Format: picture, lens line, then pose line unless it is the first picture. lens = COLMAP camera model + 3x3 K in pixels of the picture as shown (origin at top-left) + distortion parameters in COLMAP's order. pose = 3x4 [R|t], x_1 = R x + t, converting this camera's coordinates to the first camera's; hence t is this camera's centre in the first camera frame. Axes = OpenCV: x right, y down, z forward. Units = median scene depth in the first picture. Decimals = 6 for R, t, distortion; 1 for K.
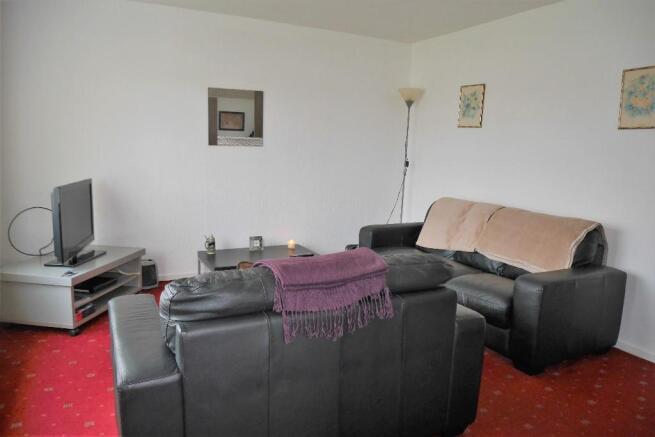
lens RADIAL K [[488.6, 0, 324.6], [0, 488.6, 218.4], [0, 0, 1]] dist [0.057538, 0.001246]
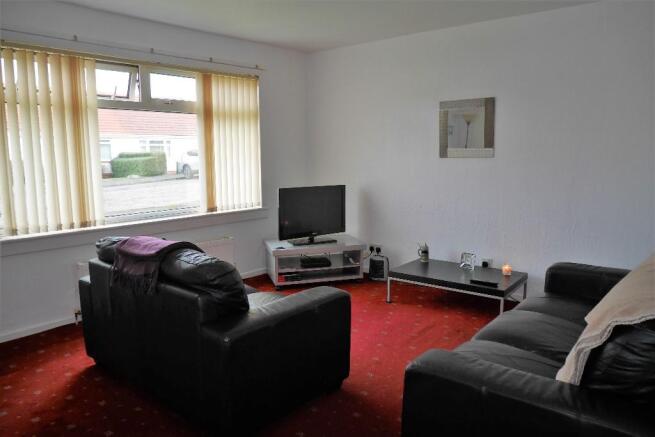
lens RADIAL K [[488.6, 0, 325.4], [0, 488.6, 218.7], [0, 0, 1]] dist [0.057538, 0.001246]
pose [[0.421266, 0.095526, -0.901892, 0.576777], [-0.115409, 0.991999, 0.051164, -0.044800], [0.899564, 0.082533, 0.428920, 0.338097]]
